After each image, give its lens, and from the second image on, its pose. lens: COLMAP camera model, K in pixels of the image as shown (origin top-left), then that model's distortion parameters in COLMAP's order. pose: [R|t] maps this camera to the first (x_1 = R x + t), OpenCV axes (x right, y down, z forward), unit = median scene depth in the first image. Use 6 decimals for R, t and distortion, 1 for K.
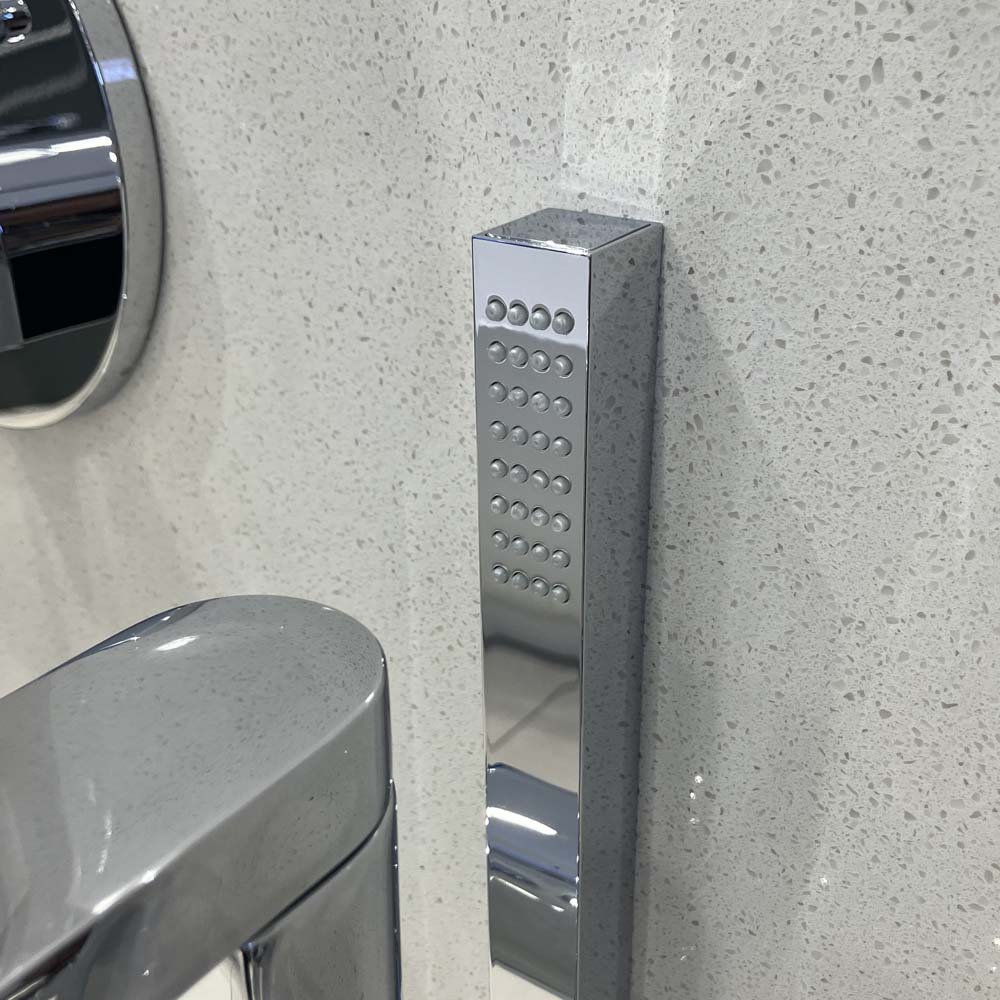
lens RADIAL K [[1256.8, 0, 504.8], [0, 1256.8, 514.0], [0, 0, 1]] dist [0.141934, -0.491000]
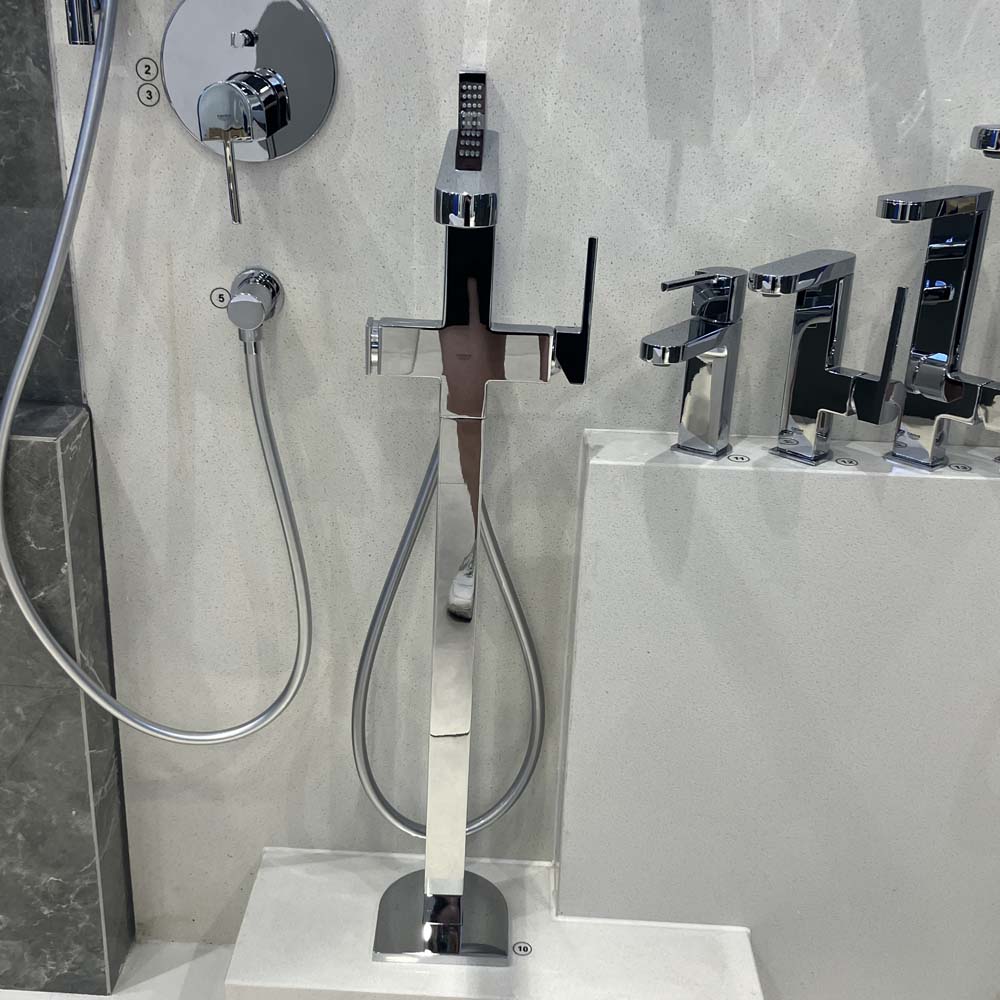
lens RADIAL K [[1256.8, 0, 504.8], [0, 1256.8, 514.0], [0, 0, 1]] dist [0.141934, -0.491000]
pose [[0.817761, -0.192945, 0.542253, -2.871192], [0.224324, 0.974478, 0.008442, 1.454616], [-0.530043, 0.114737, 0.840173, -3.075225]]
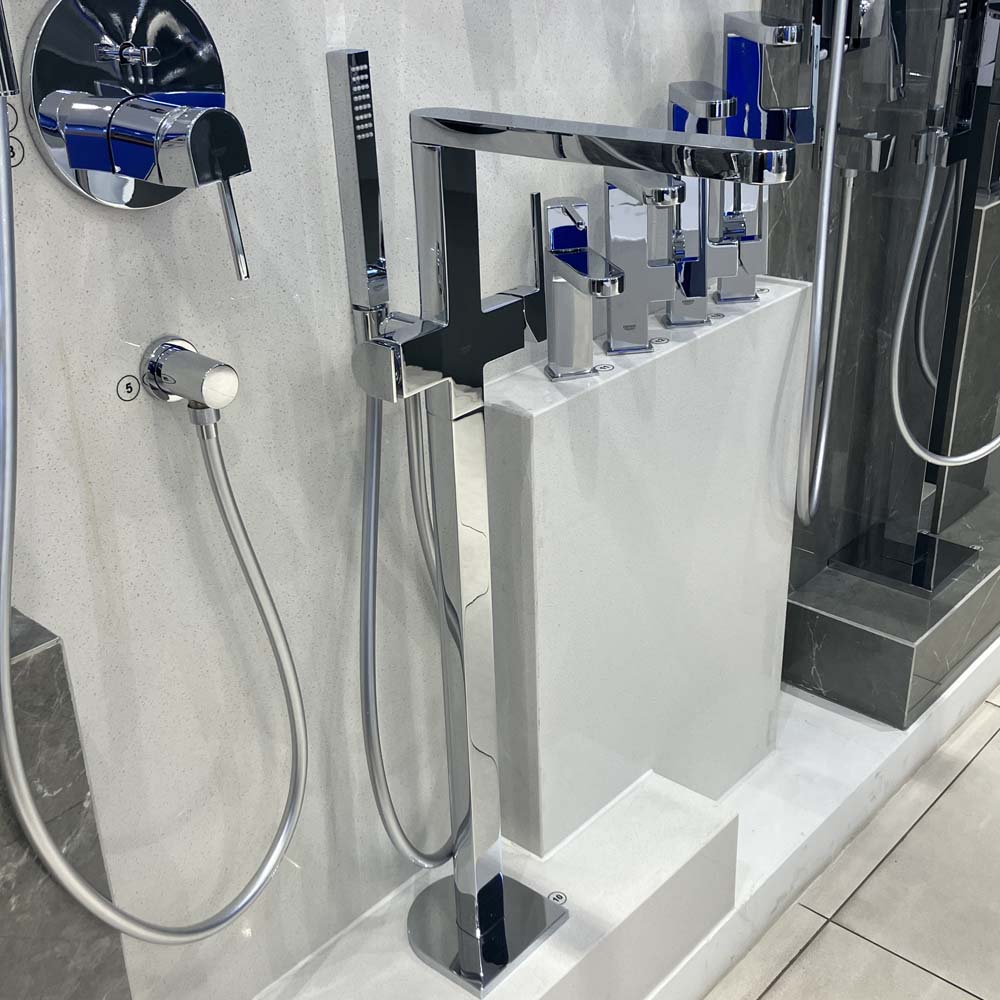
lens RADIAL K [[1251.4, 0, 500.0], [0, 1251.4, 500.0], [0, 0, 1]] dist [0.175133, -0.601493]
pose [[0.087472, -0.430957, 0.898123, -4.597100], [0.486459, 0.805250, 0.339014, -0.193246], [-0.869314, 0.407246, 0.280080, -0.116548]]
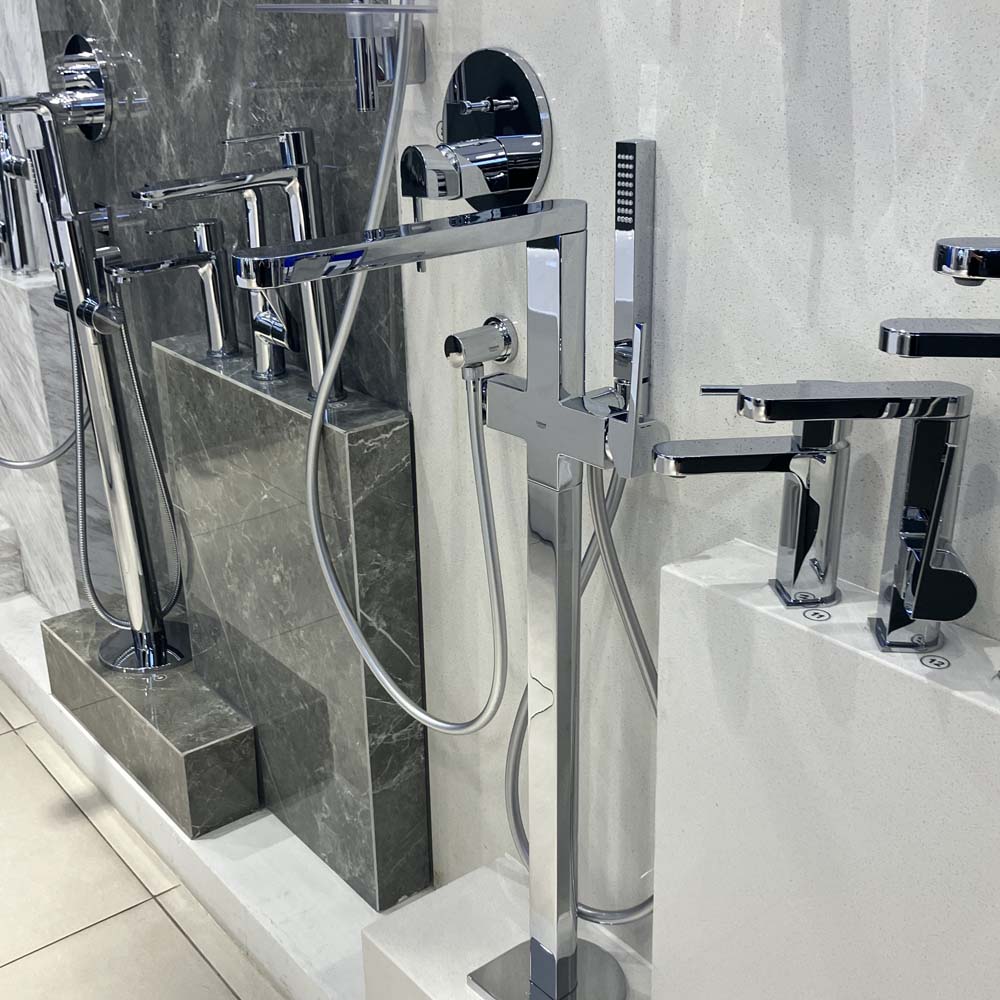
lens RADIAL K [[1256.8, 0, 504.8], [0, 1256.8, 514.0], [0, 0, 1]] dist [0.141934, -0.491000]
pose [[0.968724, 0.079714, -0.234988, 0.802766], [-0.099076, 0.992489, -0.071755, 1.565223], [0.227503, 0.092792, 0.969346, -3.640390]]
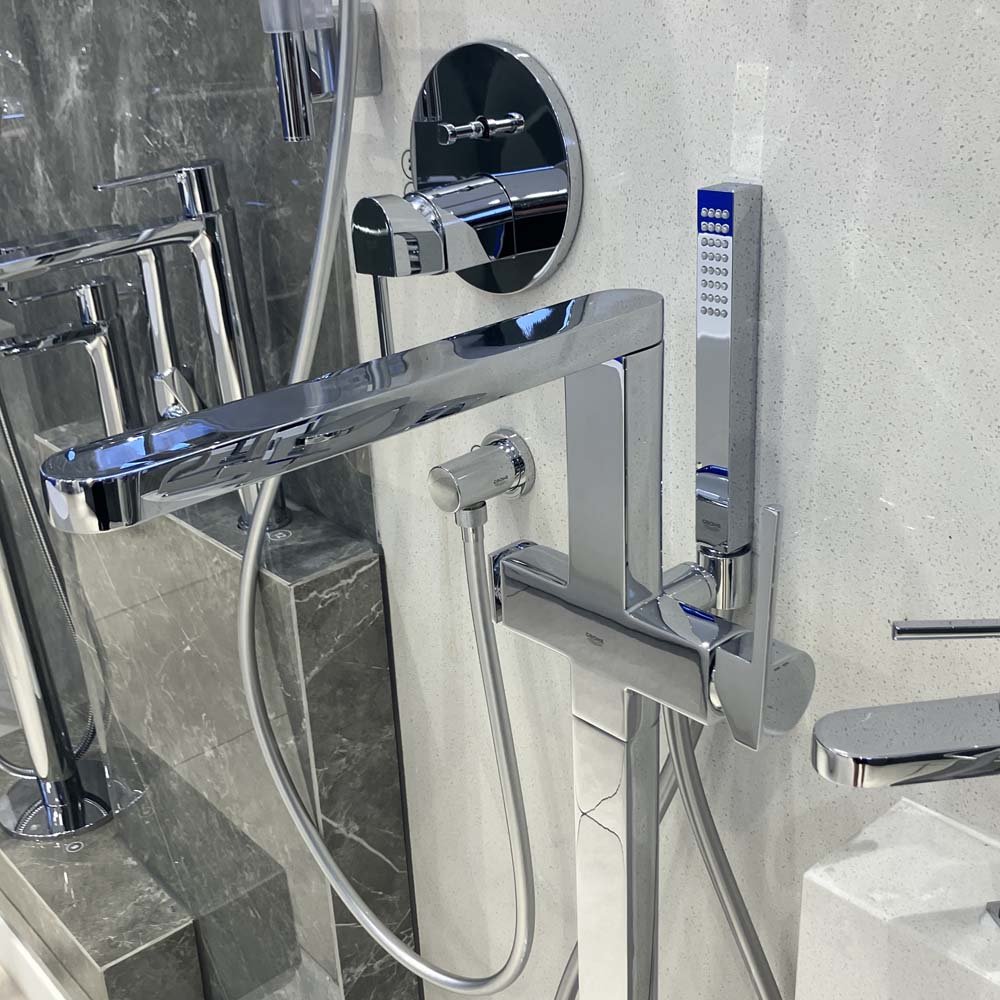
lens RADIAL K [[1256.9, 0, 500.0], [0, 1256.9, 500.0], [0, 0, 1]] dist [0.100263, -0.289919]
pose [[0.976624, 0.038913, -0.211402, 0.177377], [-0.053391, 0.996571, -0.063214, 0.726110], [0.208217, 0.073023, 0.975353, -1.975899]]
